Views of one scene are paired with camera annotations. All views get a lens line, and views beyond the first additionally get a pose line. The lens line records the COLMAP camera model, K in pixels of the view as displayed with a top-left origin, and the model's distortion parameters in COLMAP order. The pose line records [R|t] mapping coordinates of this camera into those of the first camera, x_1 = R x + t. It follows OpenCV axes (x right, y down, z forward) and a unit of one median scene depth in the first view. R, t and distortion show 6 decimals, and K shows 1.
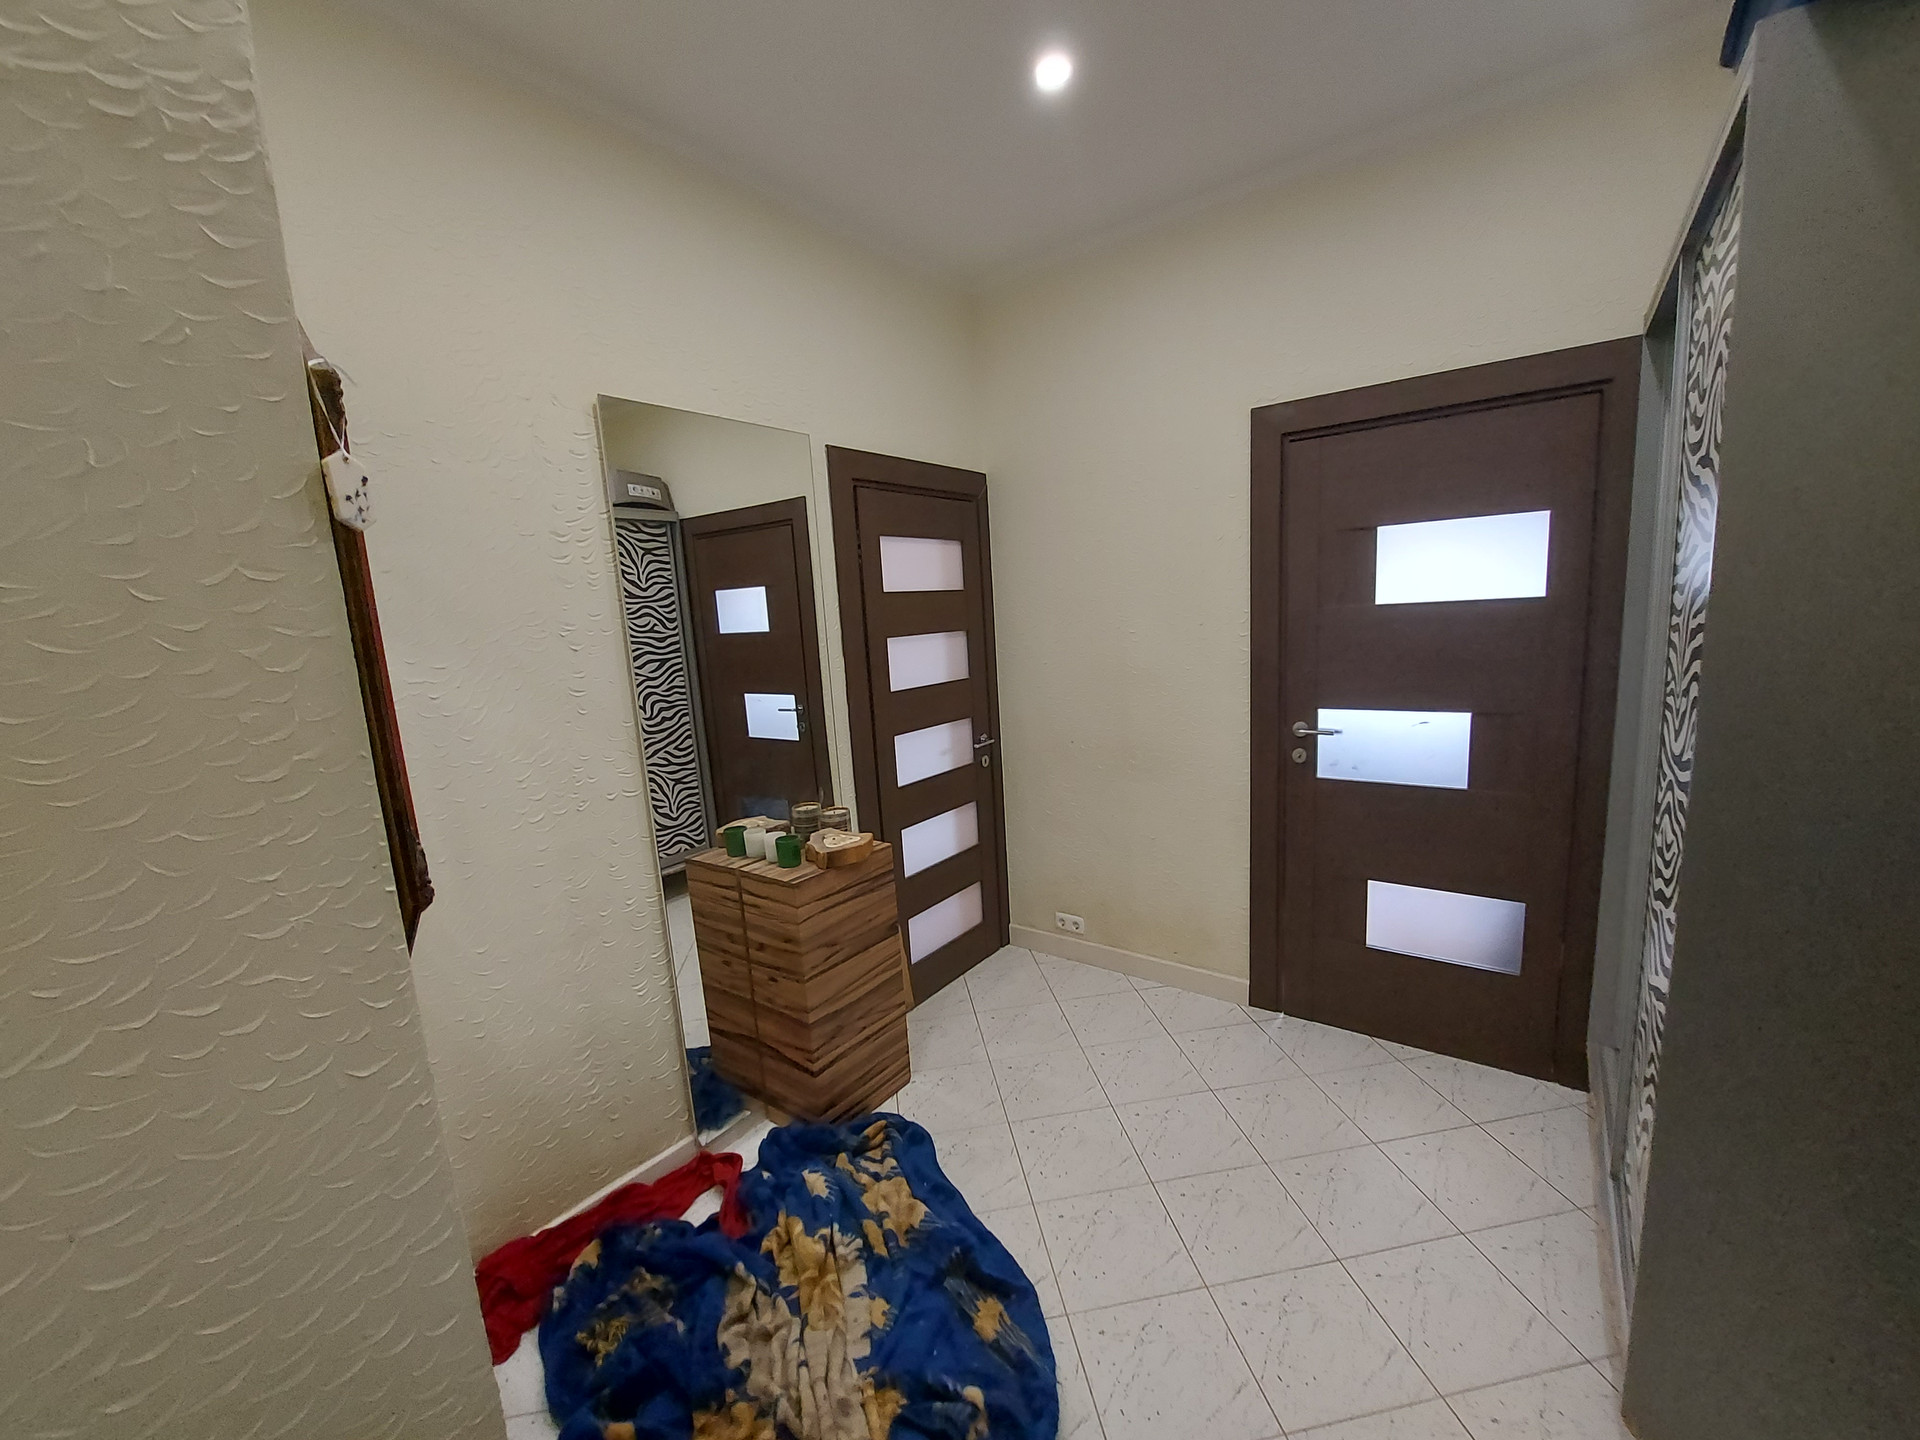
lens RADIAL K [[763.4, 0, 964.4], [0, 763.4, 729.4], [0, 0, 1]] dist [-0.019619, -0.000519]
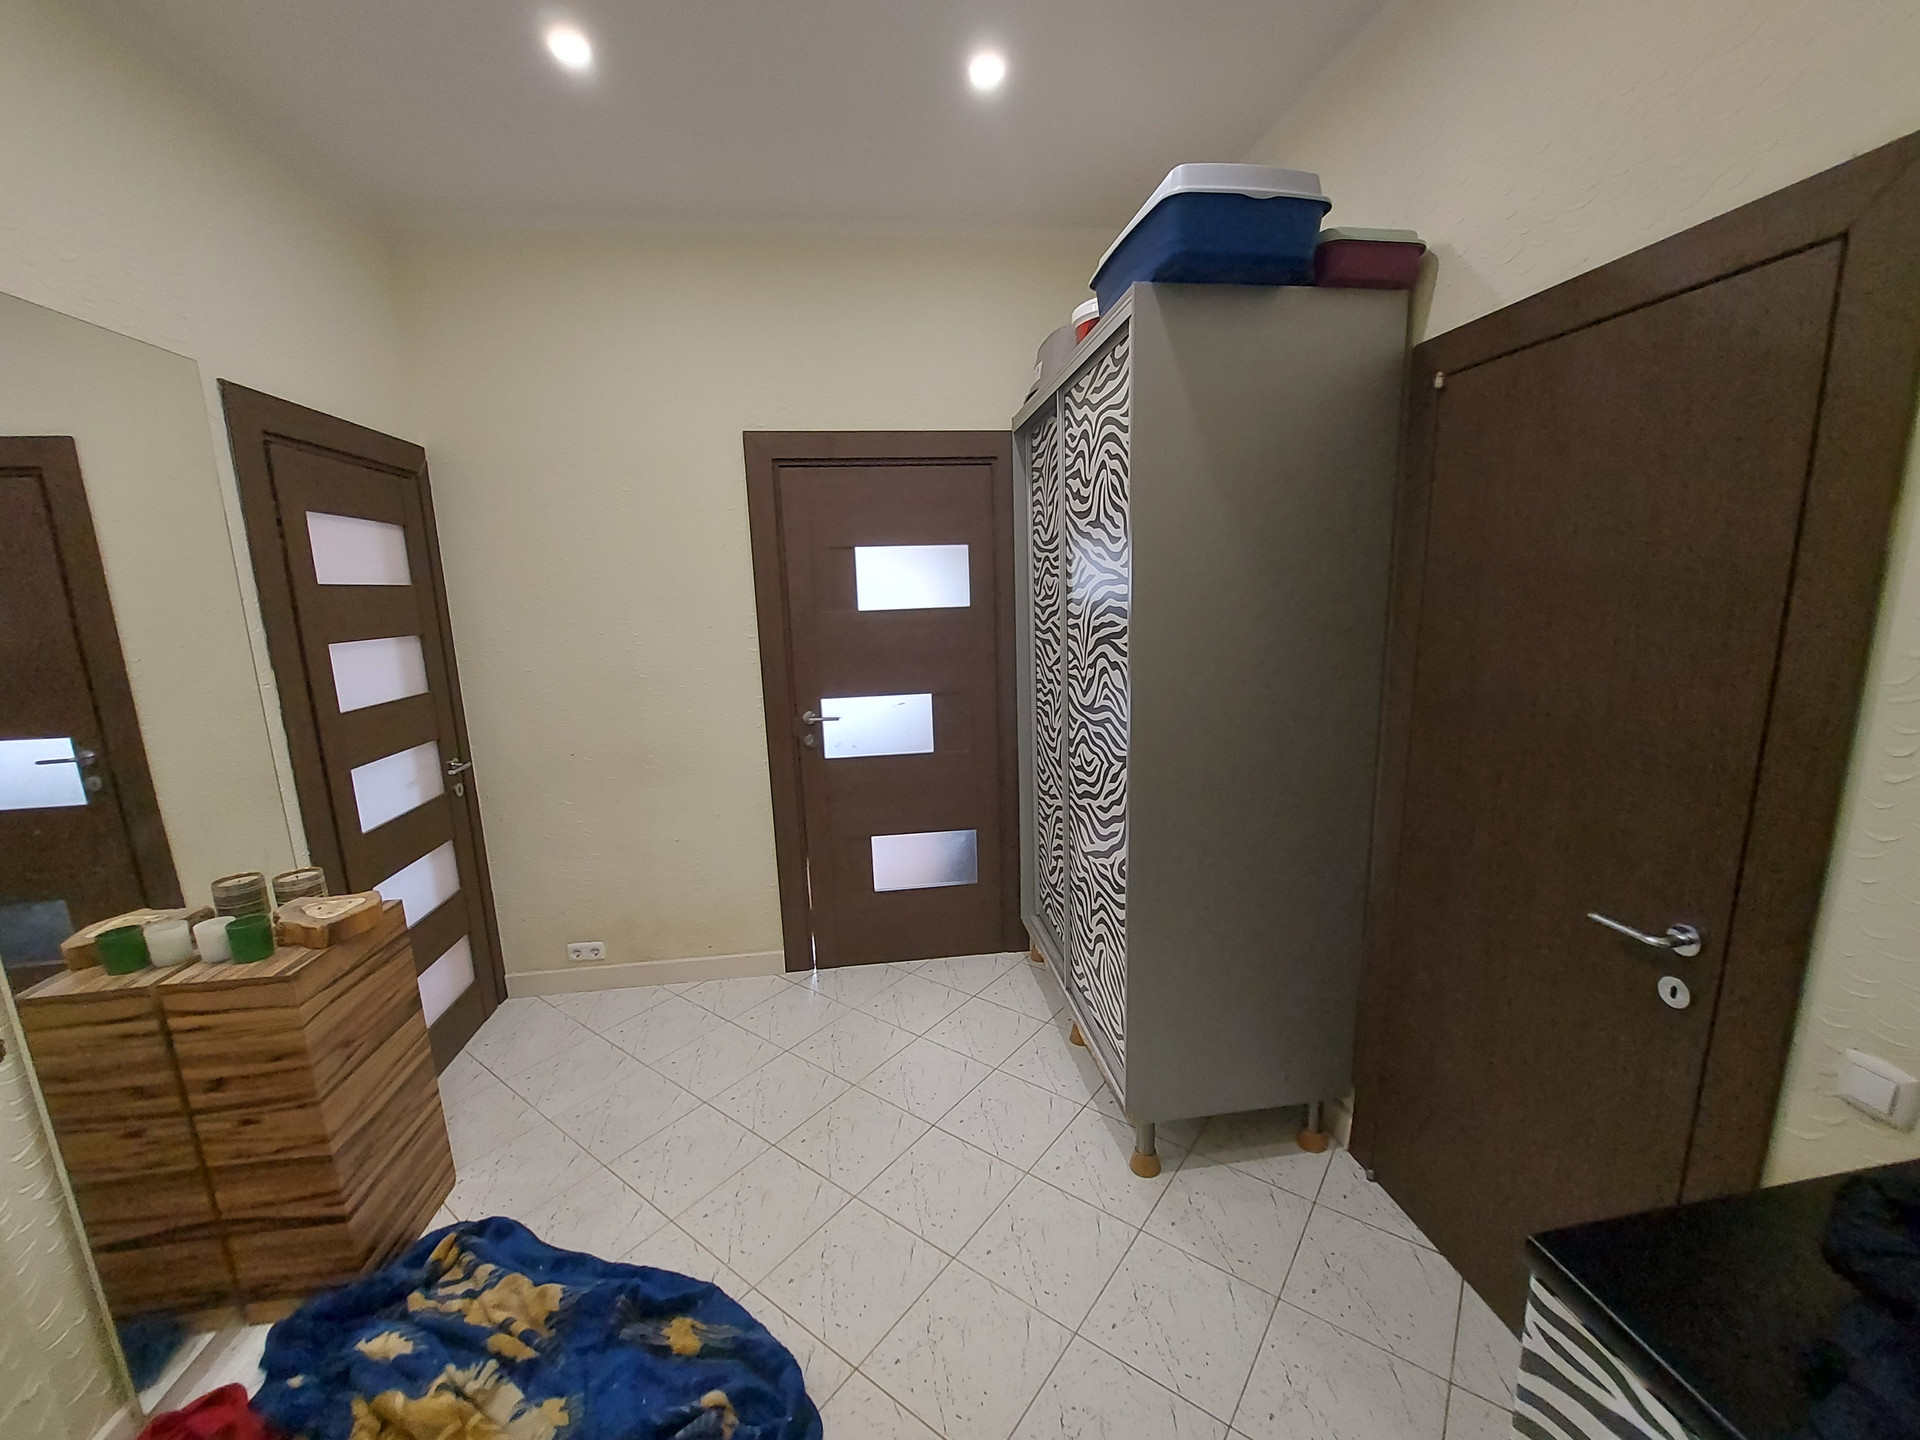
lens RADIAL K [[763.4, 0, 974.2], [0, 763.4, 729.0], [0, 0, 1]] dist [-0.019619, -0.000519]
pose [[0.703544, -0.089028, 0.705053, -0.222421], [0.097350, 0.994843, 0.028478, 0.008935], [-0.703952, 0.048602, 0.708583, 0.009782]]
